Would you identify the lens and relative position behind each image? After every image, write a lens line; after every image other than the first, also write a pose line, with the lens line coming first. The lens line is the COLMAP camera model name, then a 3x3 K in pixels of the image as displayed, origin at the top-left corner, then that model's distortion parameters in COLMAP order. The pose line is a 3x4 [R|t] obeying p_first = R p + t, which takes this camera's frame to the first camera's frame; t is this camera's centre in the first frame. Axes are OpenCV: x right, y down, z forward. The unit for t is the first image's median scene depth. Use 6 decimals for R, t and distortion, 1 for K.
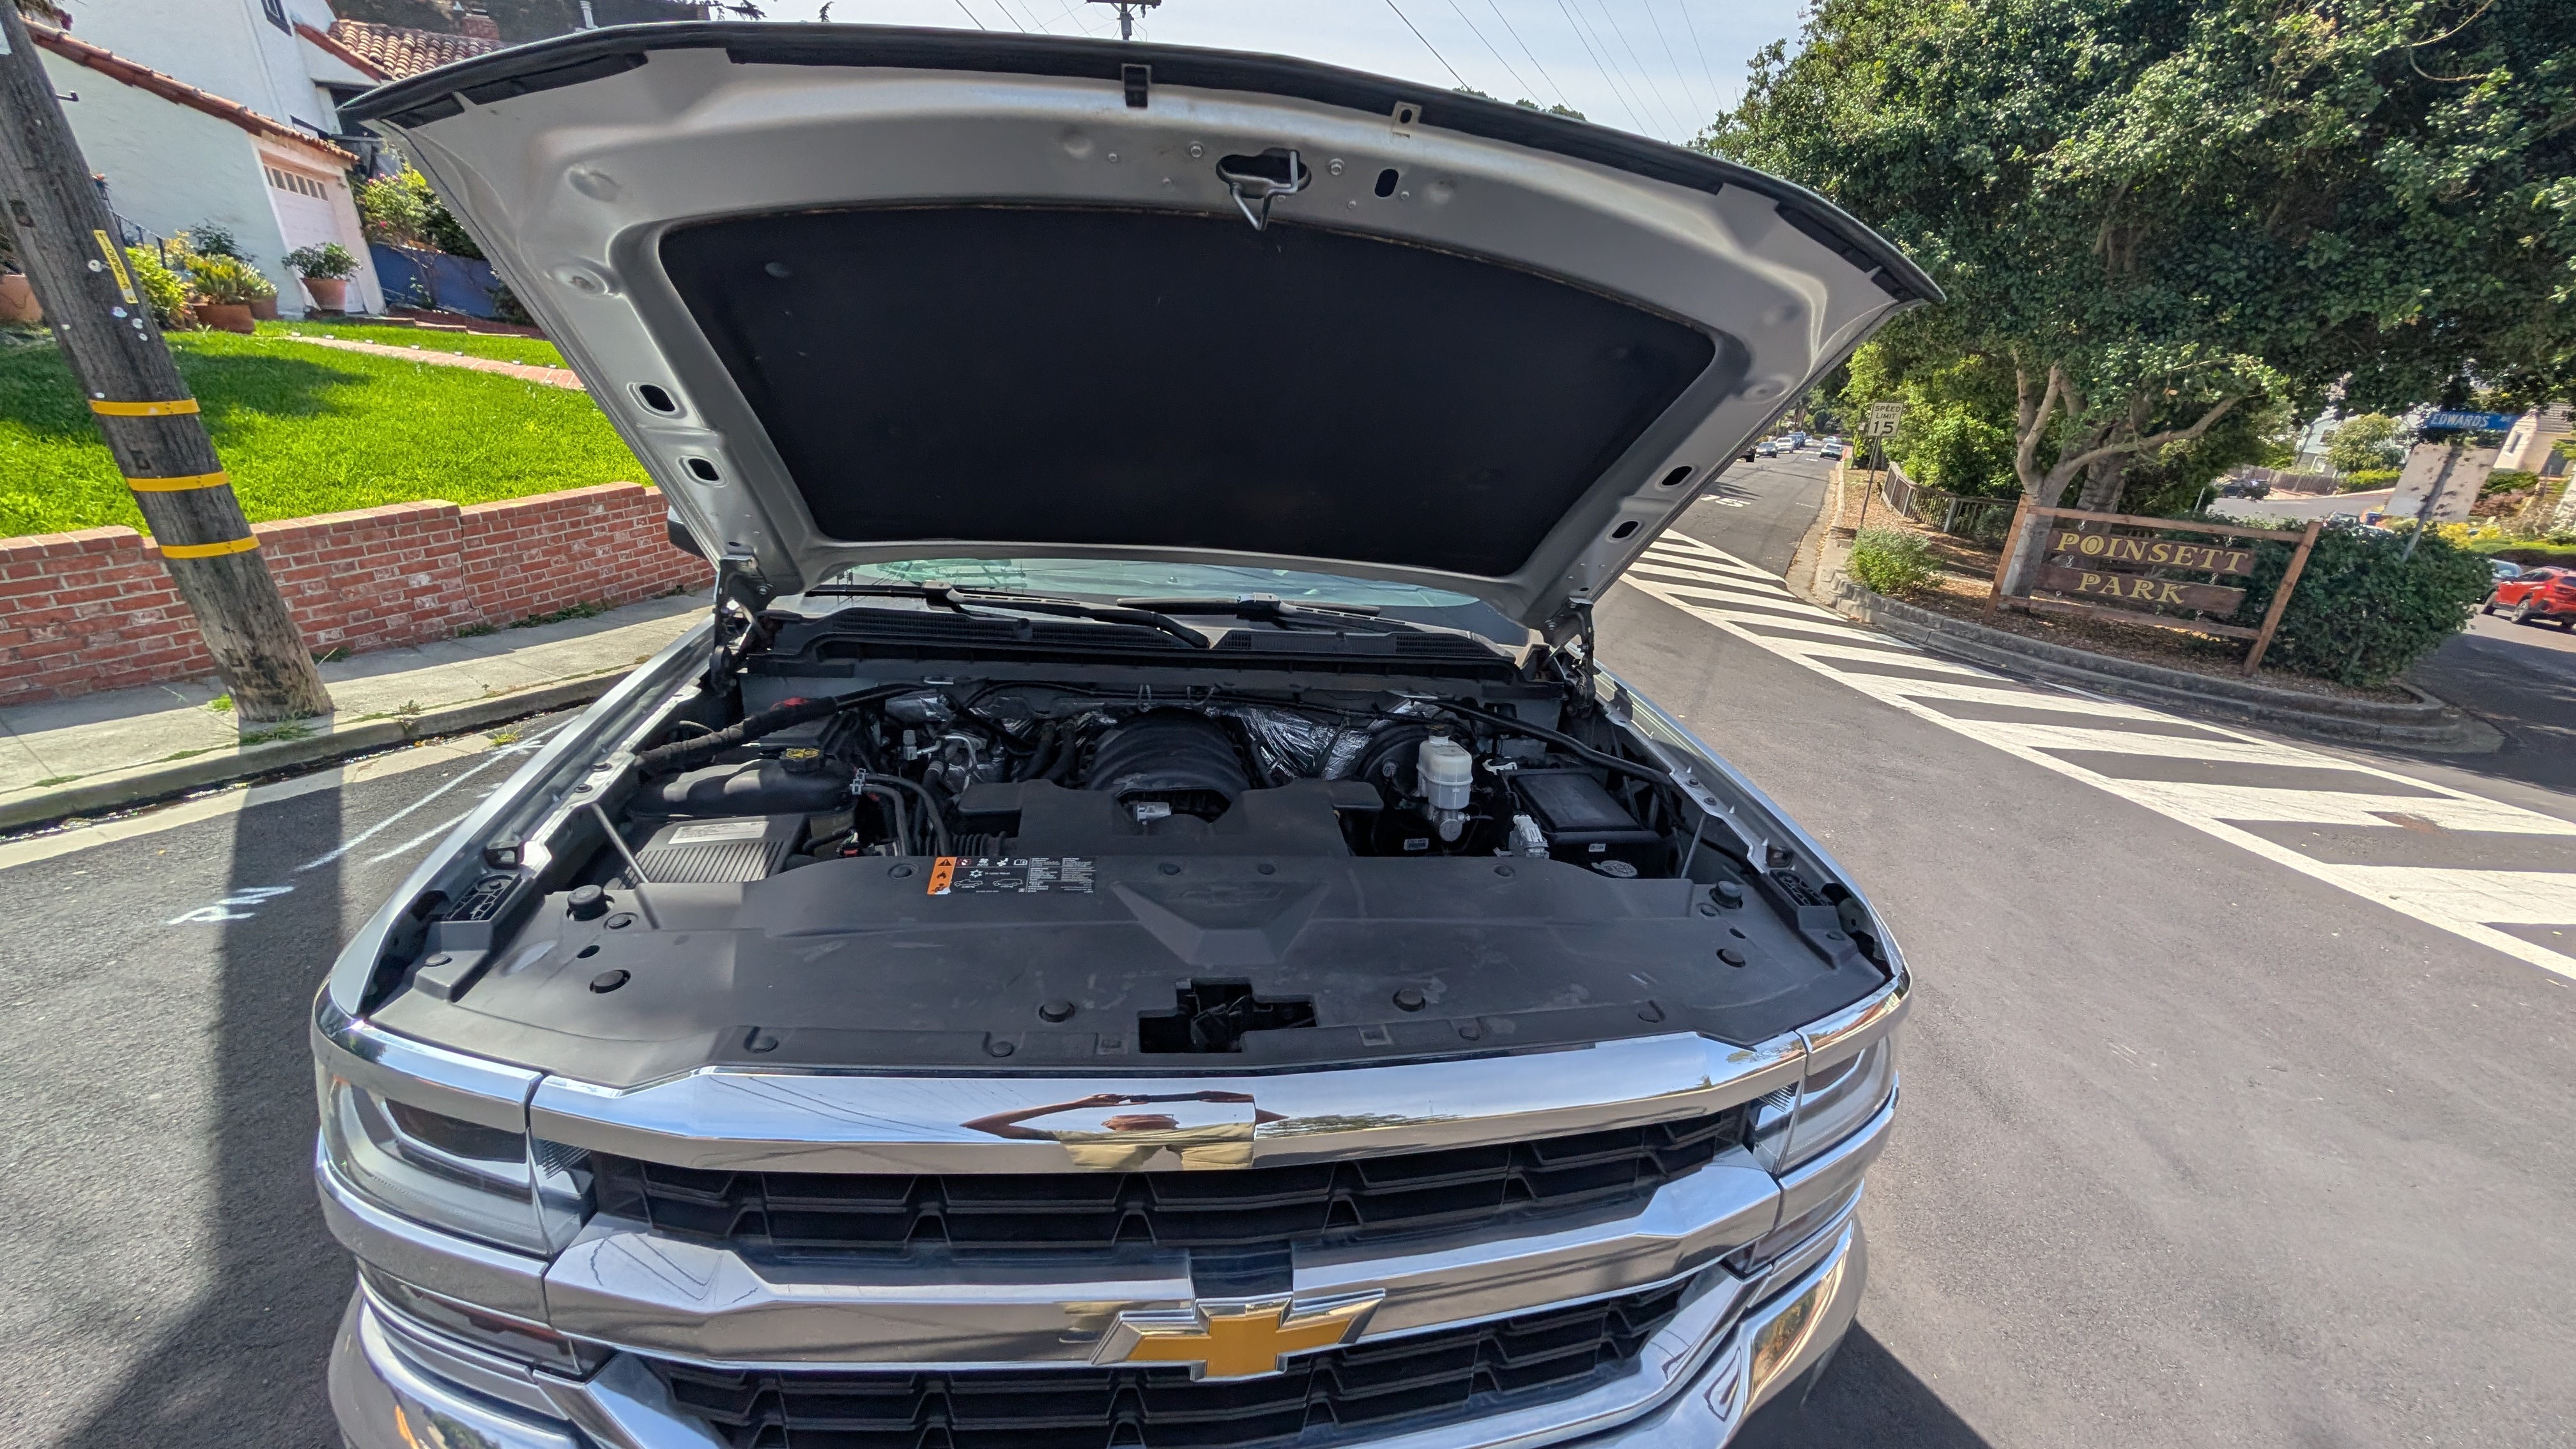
lens RADIAL K [[958.0, 0, 1294.2], [0, 958.0, 732.8], [0, 0, 1]] dist [-0.000077, -0.000022]
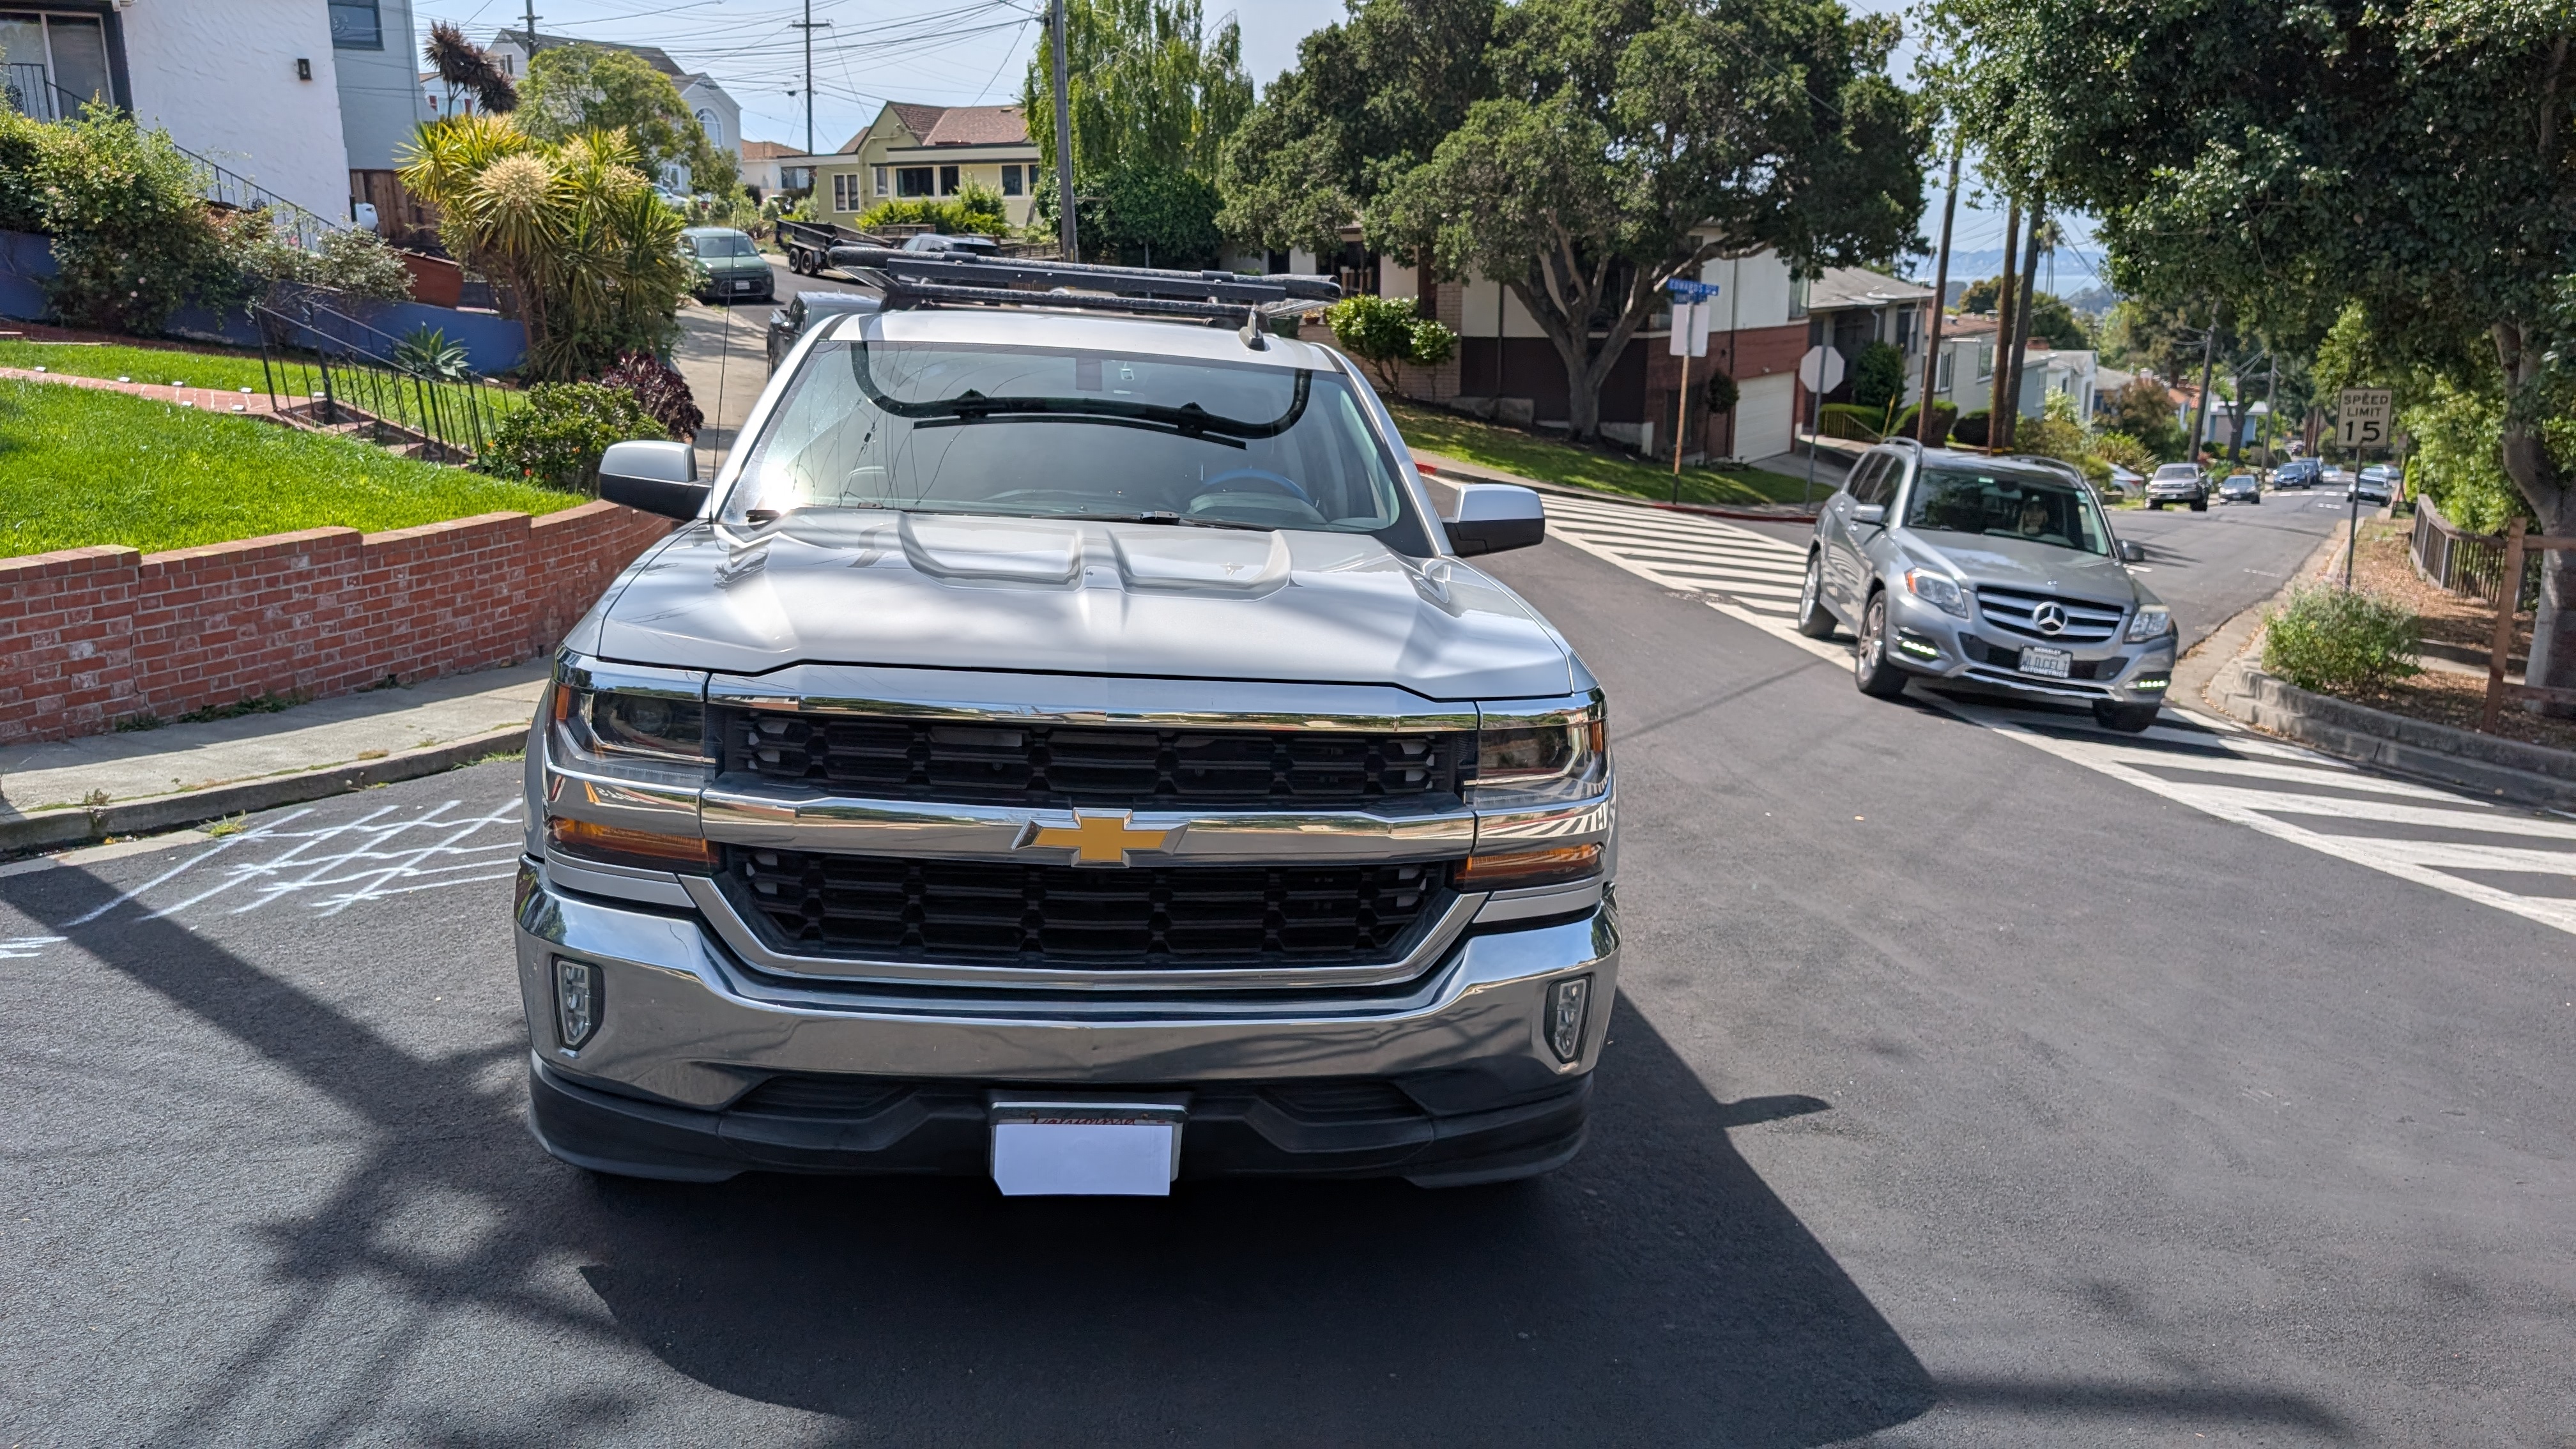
lens RADIAL K [[1833.5, 0, 1288.0], [0, 1833.5, 724.5], [0, 0, 1]] dist [0.013382, -0.010052]
pose [[0.998988, -0.021155, -0.039692, 0.052075], [0.013962, 0.984746, -0.173435, 0.126400], [0.042755, 0.172705, 0.984045, -0.276806]]
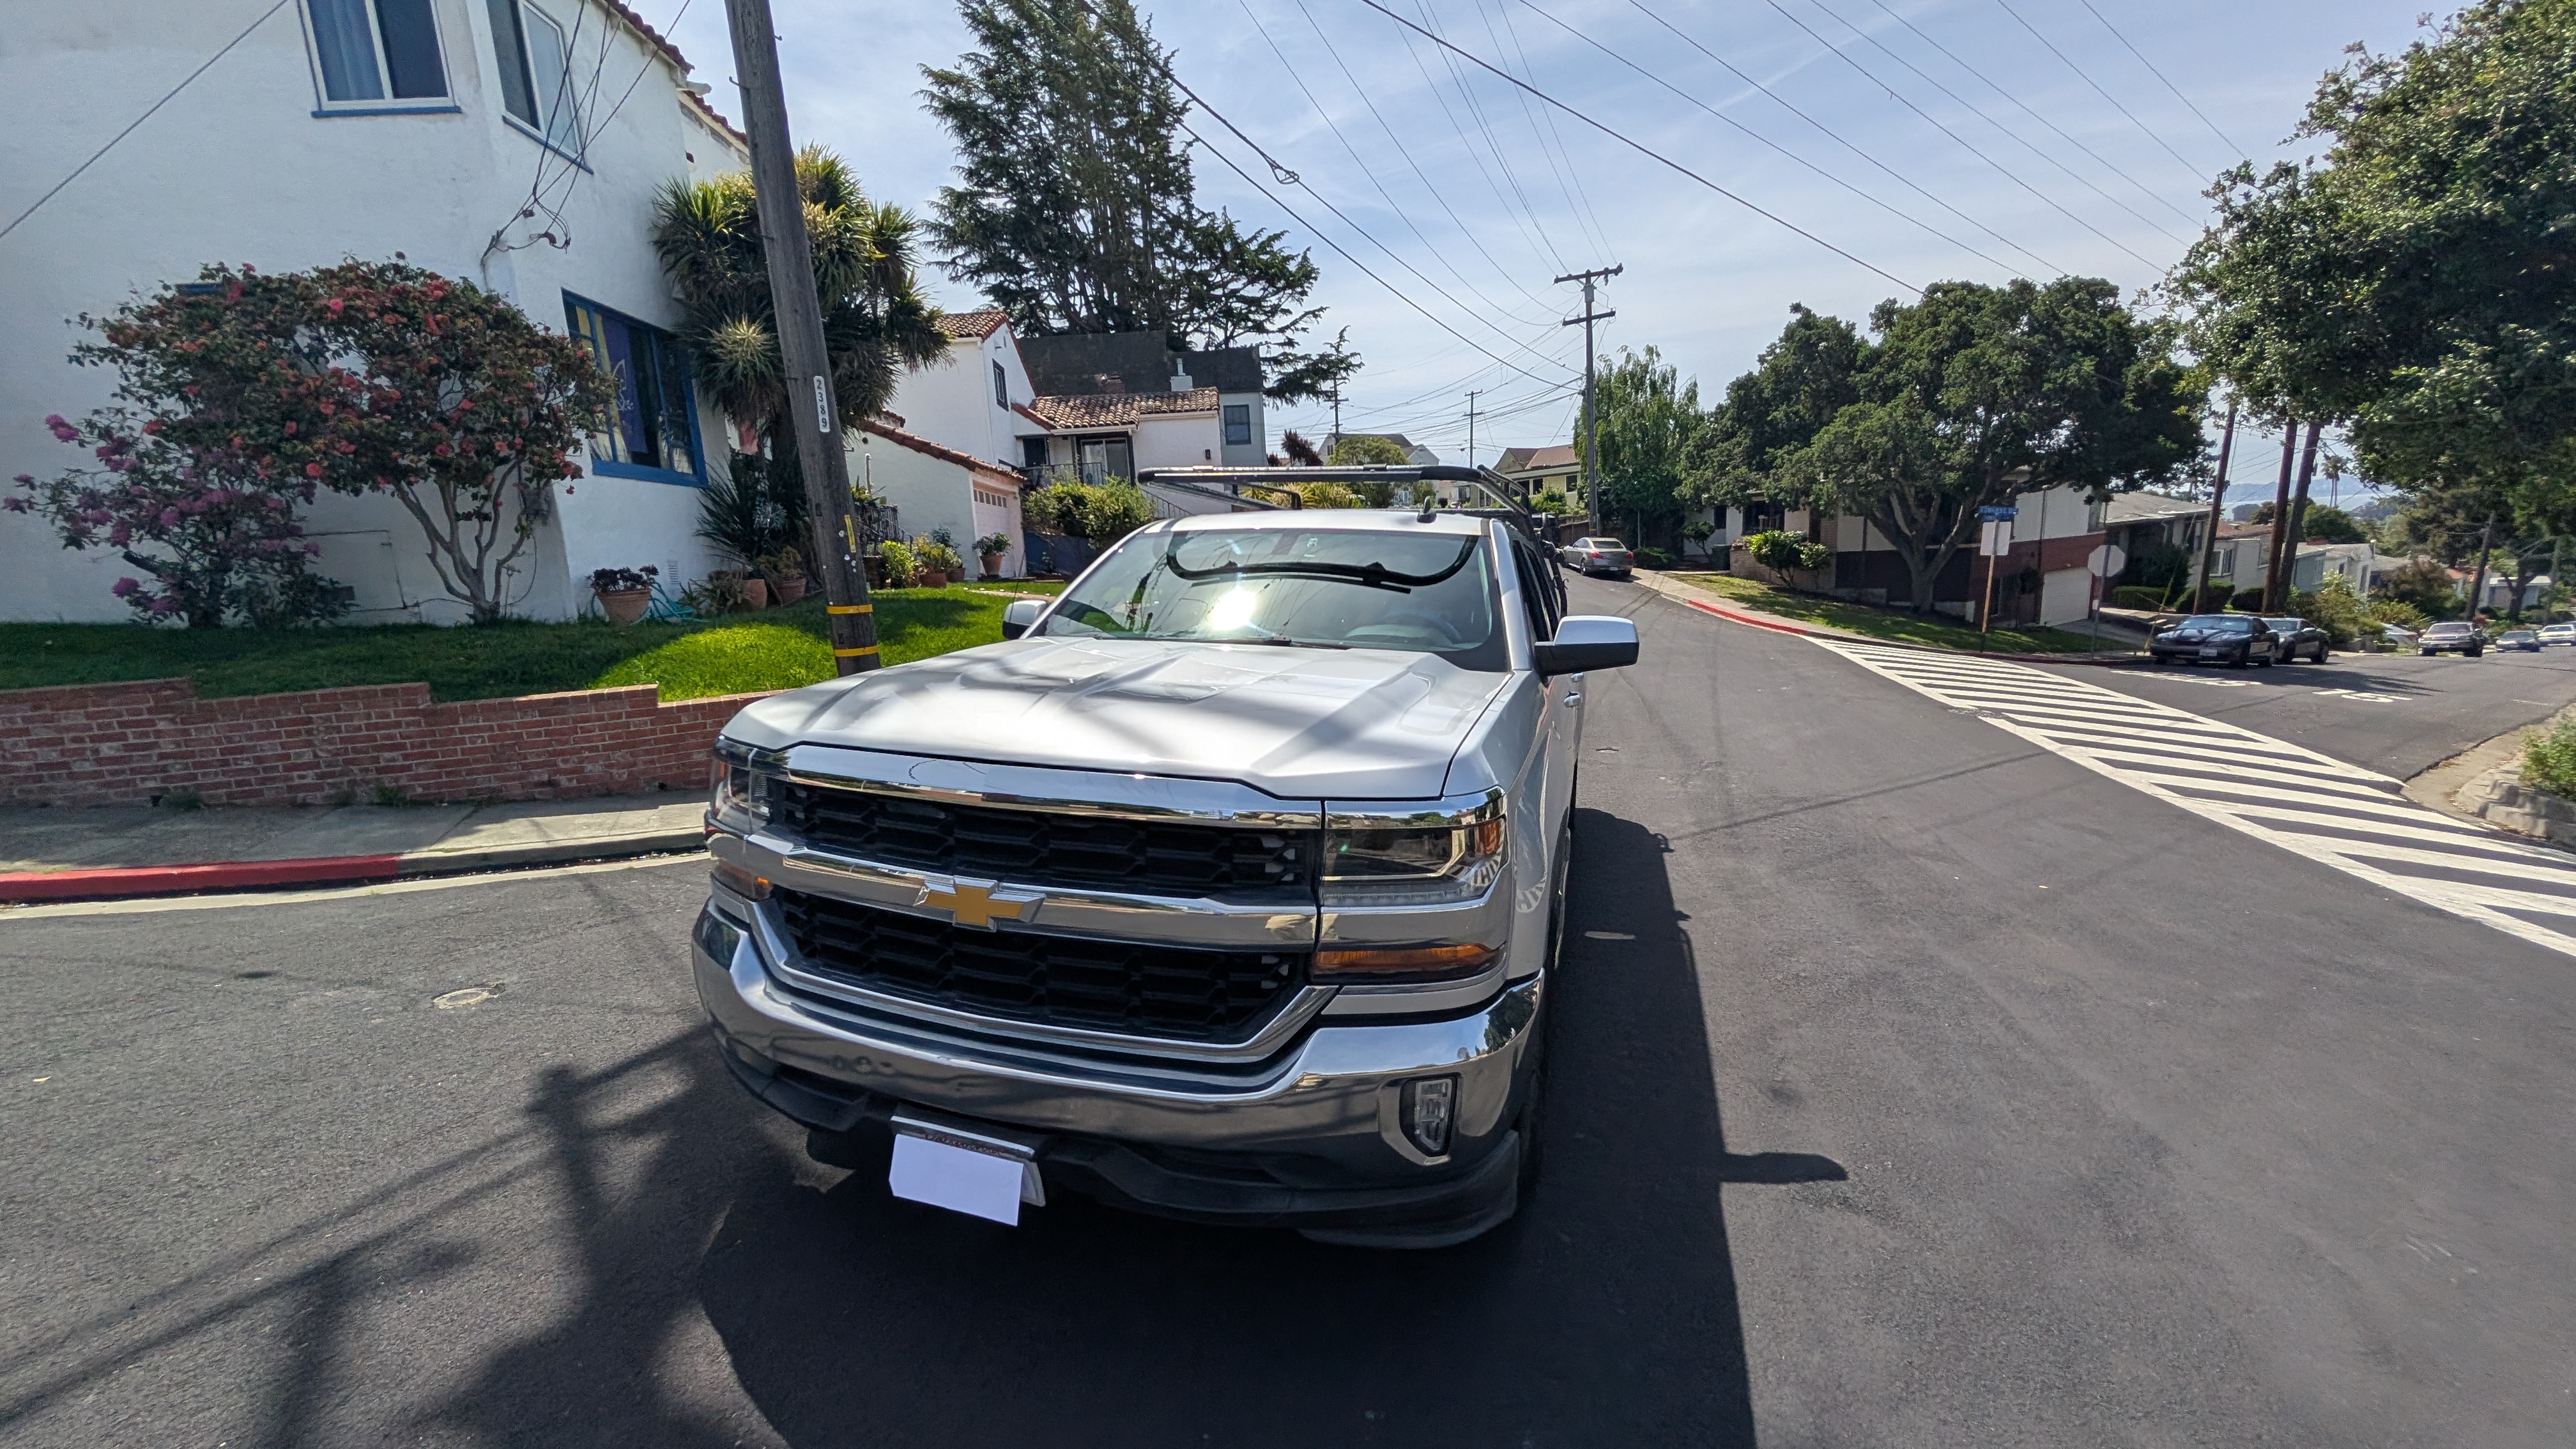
lens RADIAL K [[954.1, 0, 1301.3], [0, 954.1, 746.5], [0, 0, 1]] dist [0.000266, 0.000010]
pose [[0.893089, 0.009664, -0.449777, 0.180339], [-0.101730, 0.978211, -0.180980, 0.076131], [0.438228, 0.207387, 0.874612, -0.060948]]
